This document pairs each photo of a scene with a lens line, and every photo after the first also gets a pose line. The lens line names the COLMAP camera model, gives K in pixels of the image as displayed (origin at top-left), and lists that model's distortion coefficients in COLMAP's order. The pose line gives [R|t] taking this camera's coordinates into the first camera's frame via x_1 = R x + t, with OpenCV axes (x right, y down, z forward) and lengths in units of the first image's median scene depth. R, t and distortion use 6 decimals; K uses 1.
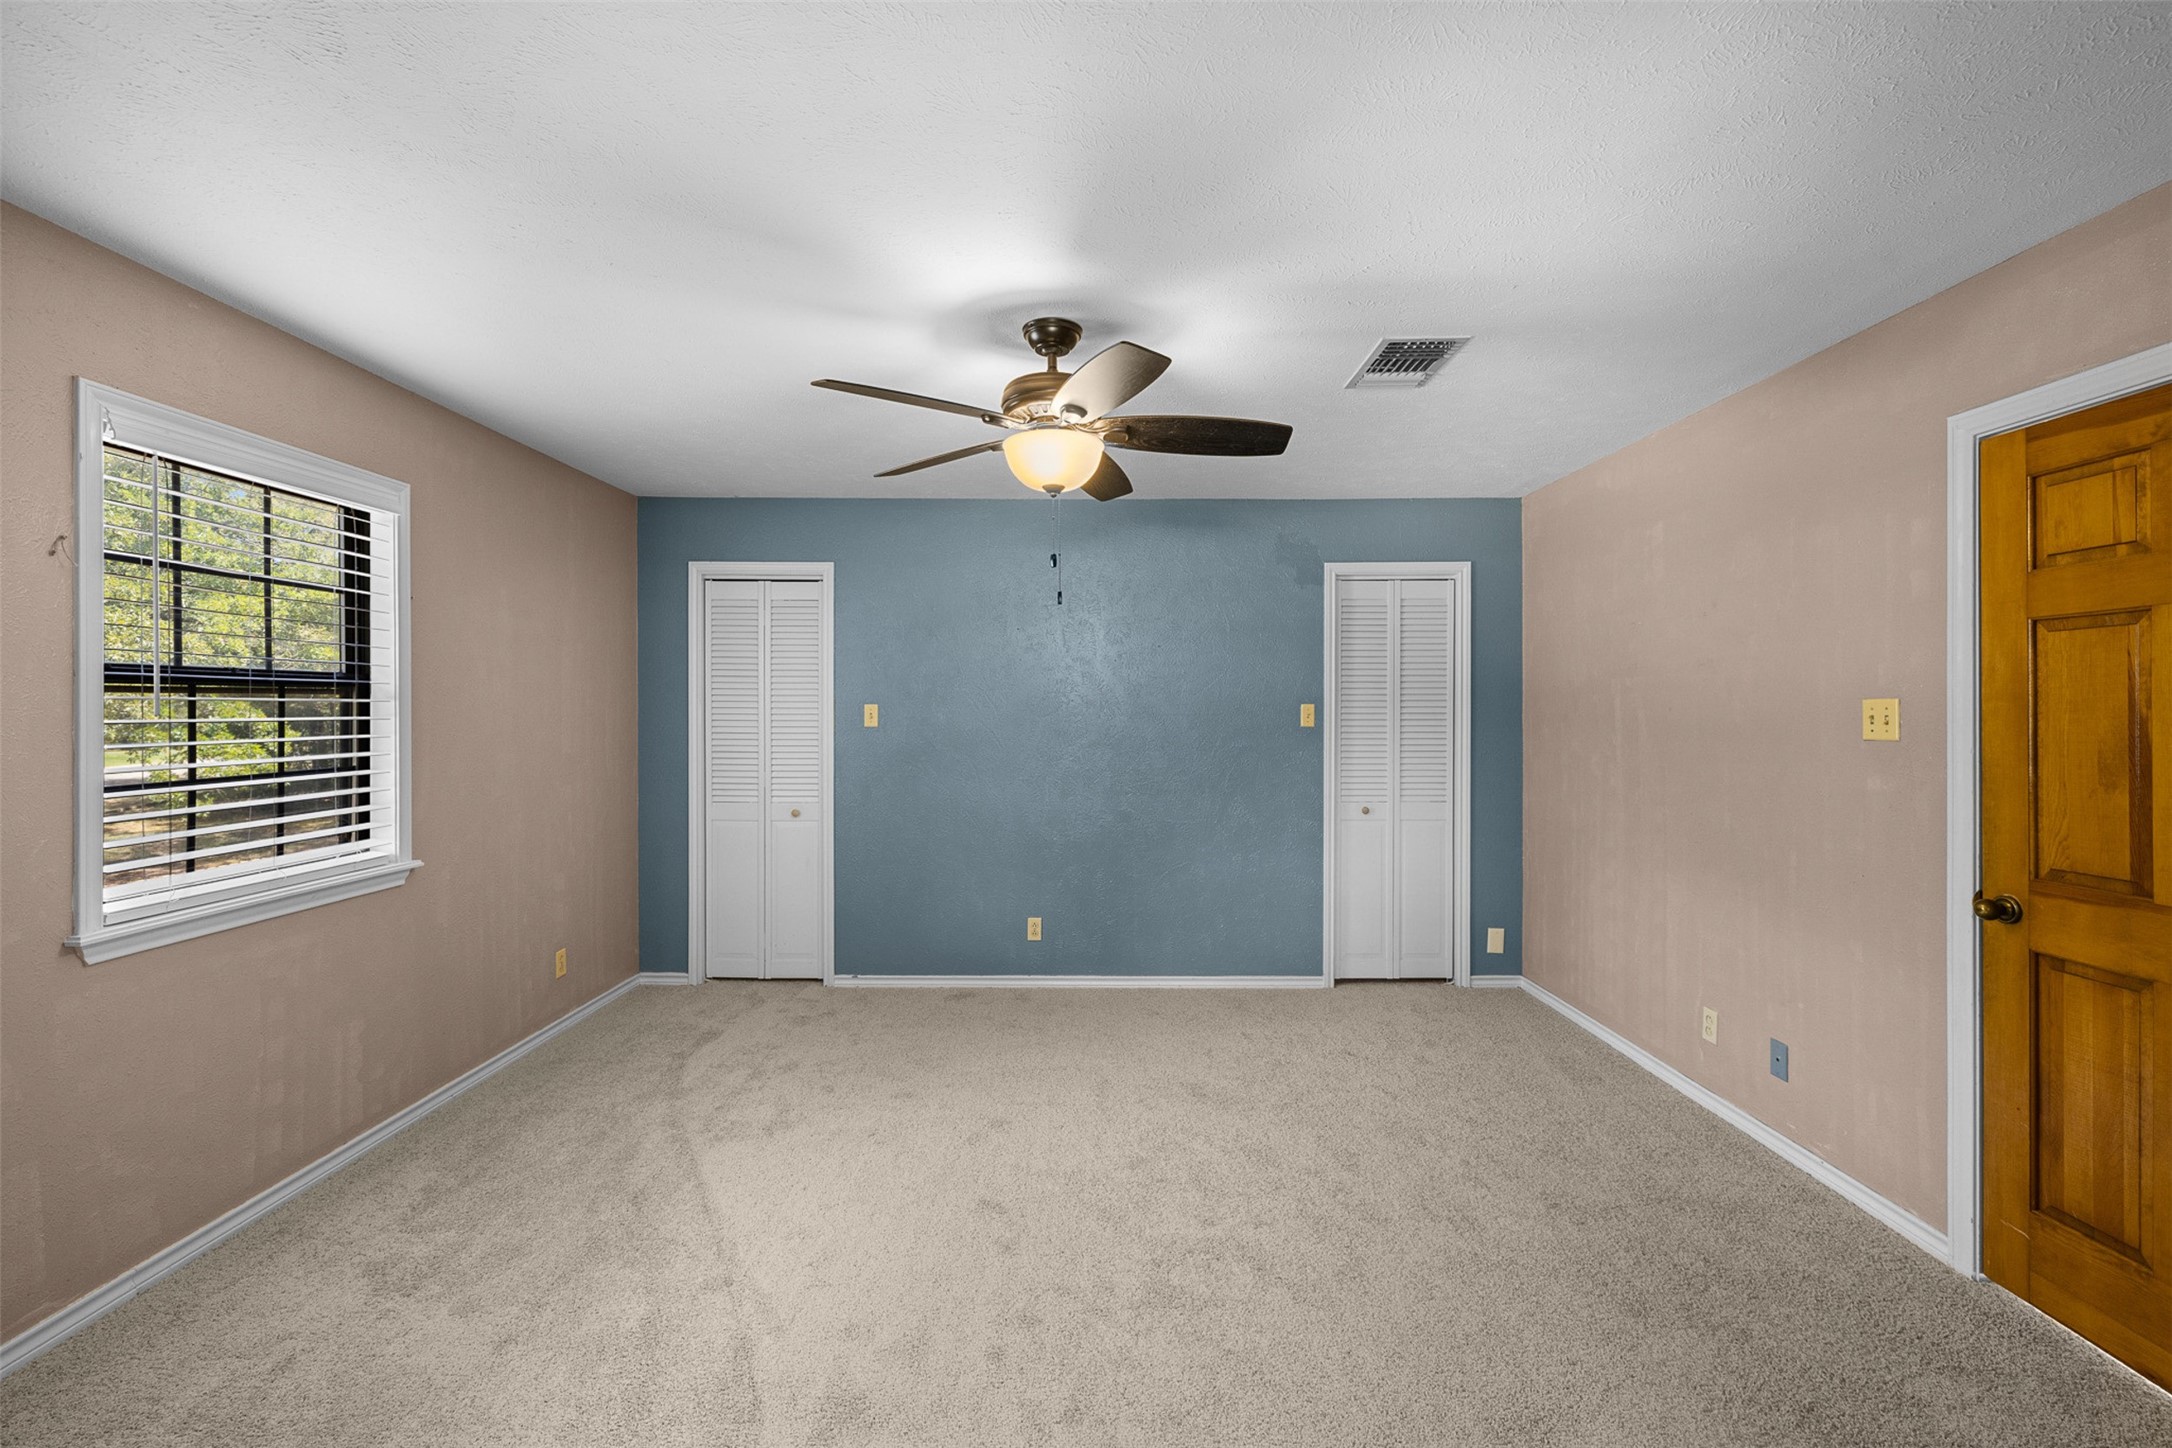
lens RADIAL K [[924.3, 0, 1078.9], [0, 924.3, 701.4], [0, 0, 1]] dist [0.001275, 0.000063]
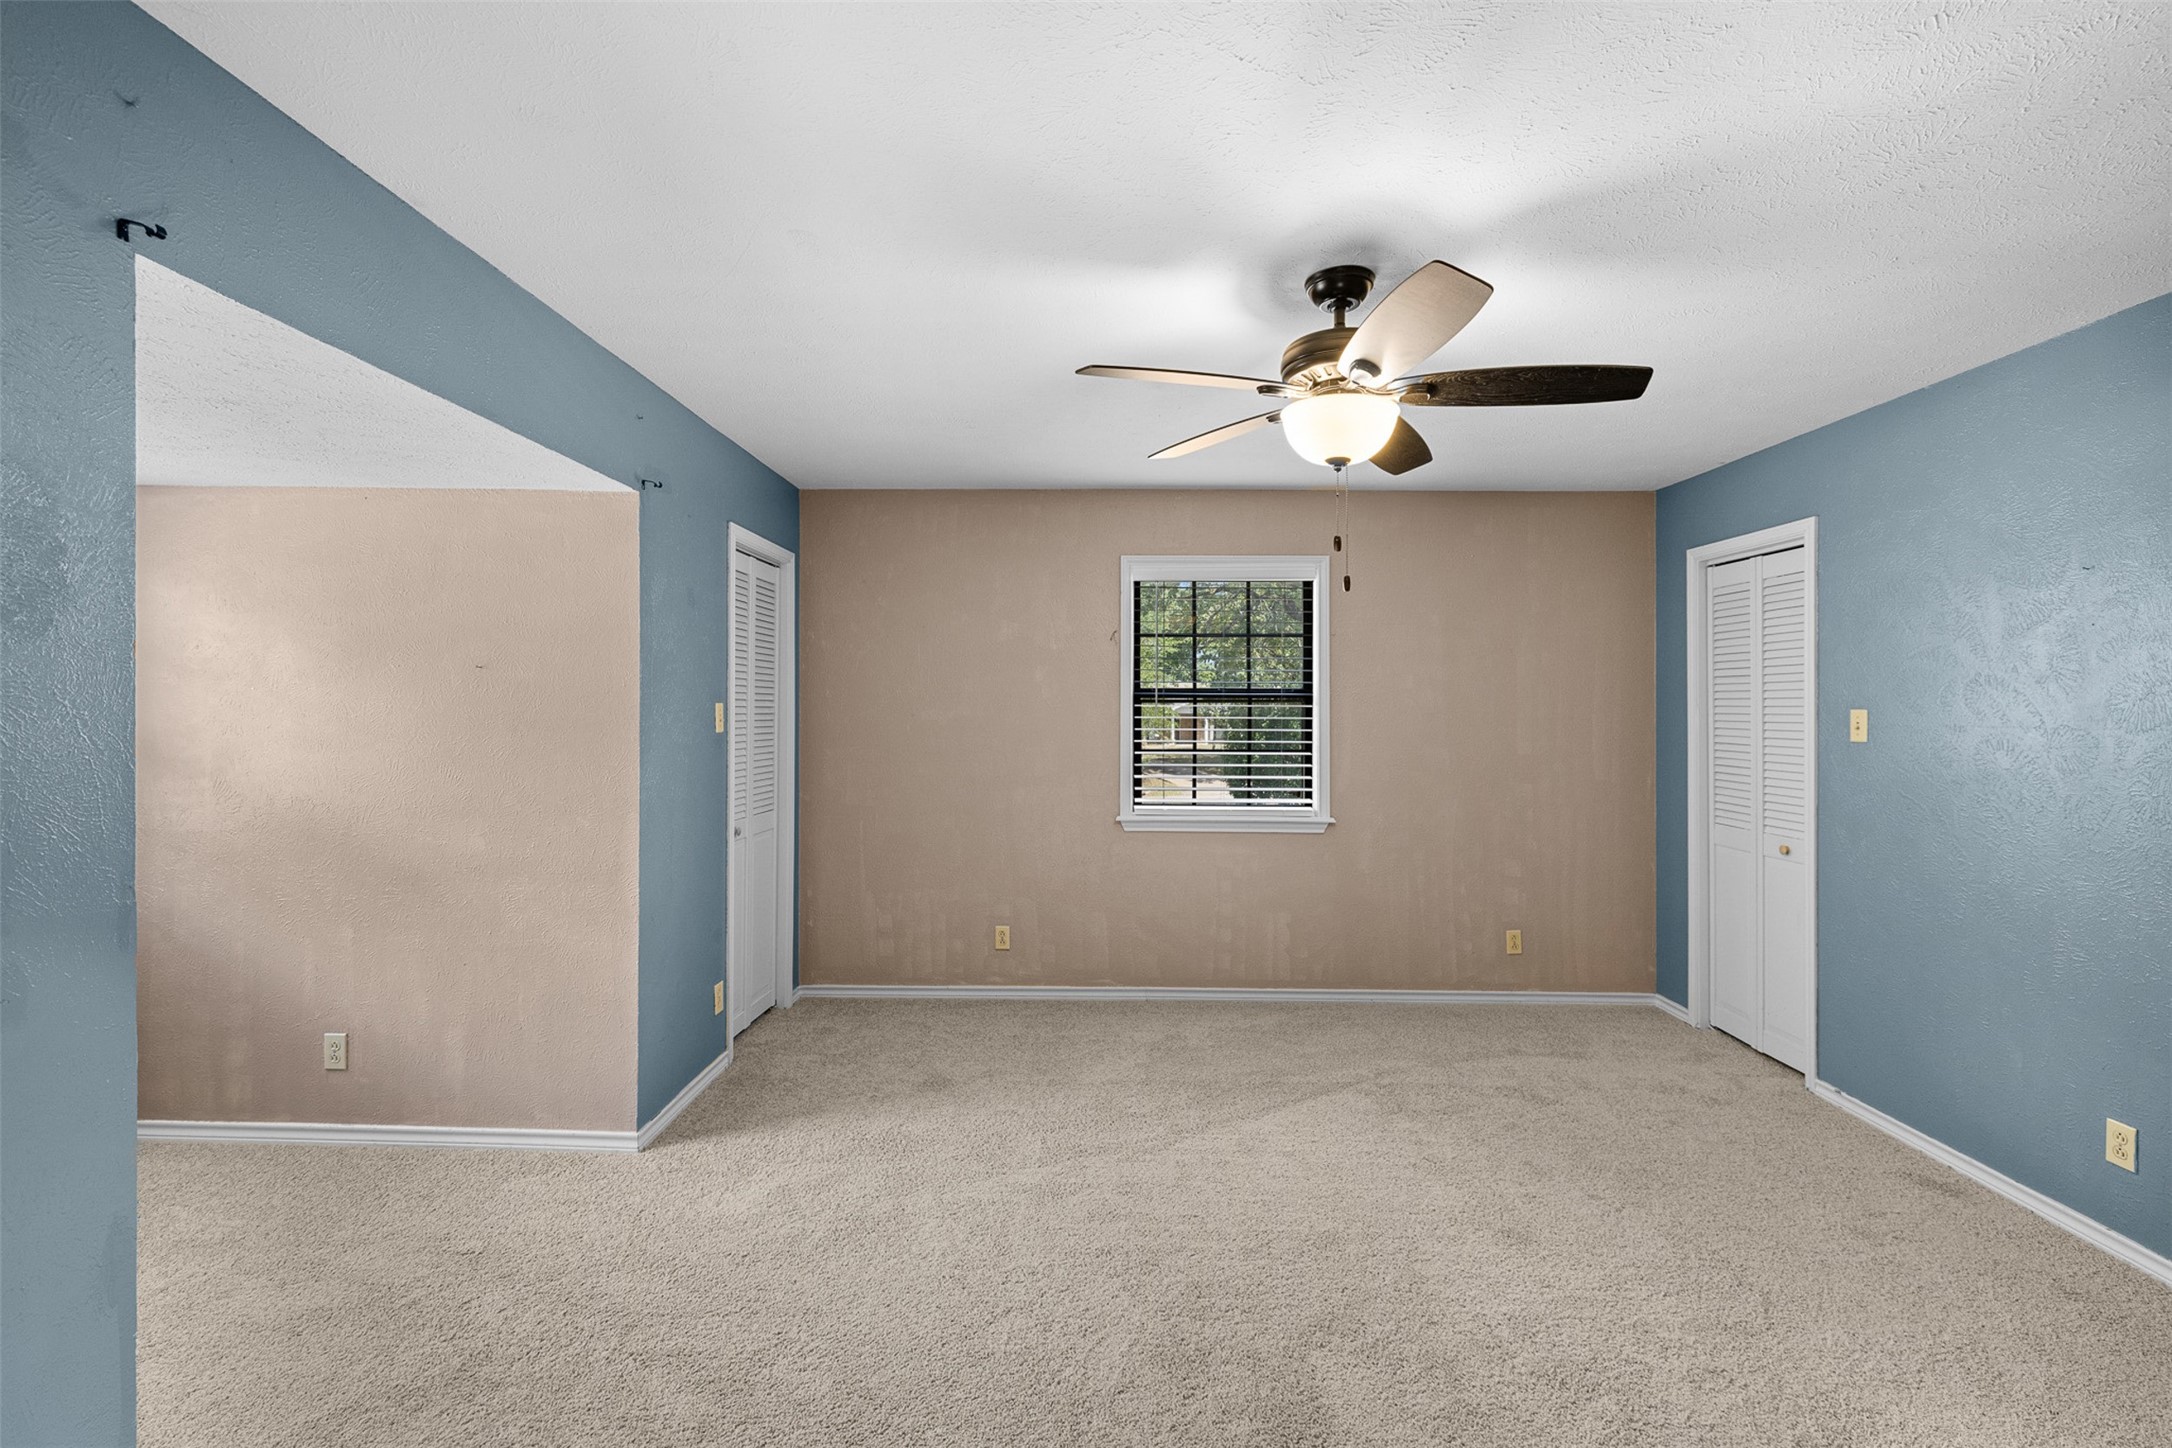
lens RADIAL K [[923.8, 0, 1084.4], [0, 923.8, 715.3], [0, 0, 1]] dist [-0.000606, -0.000017]
pose [[-0.014801, 0.005673, -0.999874, 0.722529], [0.000329, 0.999984, 0.005669, 0.004707], [0.999890, -0.000245, -0.014802, 0.651302]]
